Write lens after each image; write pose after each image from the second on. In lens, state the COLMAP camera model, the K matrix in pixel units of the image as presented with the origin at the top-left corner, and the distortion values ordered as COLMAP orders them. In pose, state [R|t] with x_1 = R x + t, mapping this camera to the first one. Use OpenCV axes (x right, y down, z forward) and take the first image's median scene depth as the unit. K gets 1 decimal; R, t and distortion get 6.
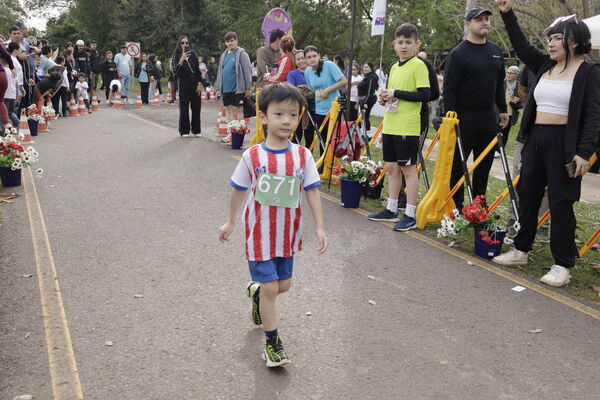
lens RADIAL K [[568.5, 0, 300.0], [0, 568.5, 200.0], [0, 0, 1]] dist [-0.005018, 0.001863]
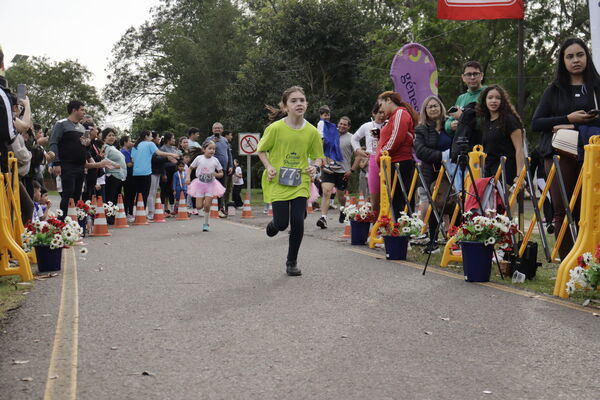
lens RADIAL K [[1013.7, 0, 300.0], [0, 1013.7, 200.0], [0, 0, 1]] dist [0.029919, 0.046801]
pose [[0.967252, -0.043615, -0.250041, 0.128981], [-0.011808, 0.976327, -0.215978, 0.124559], [0.253542, 0.211858, 0.943839, -0.183497]]
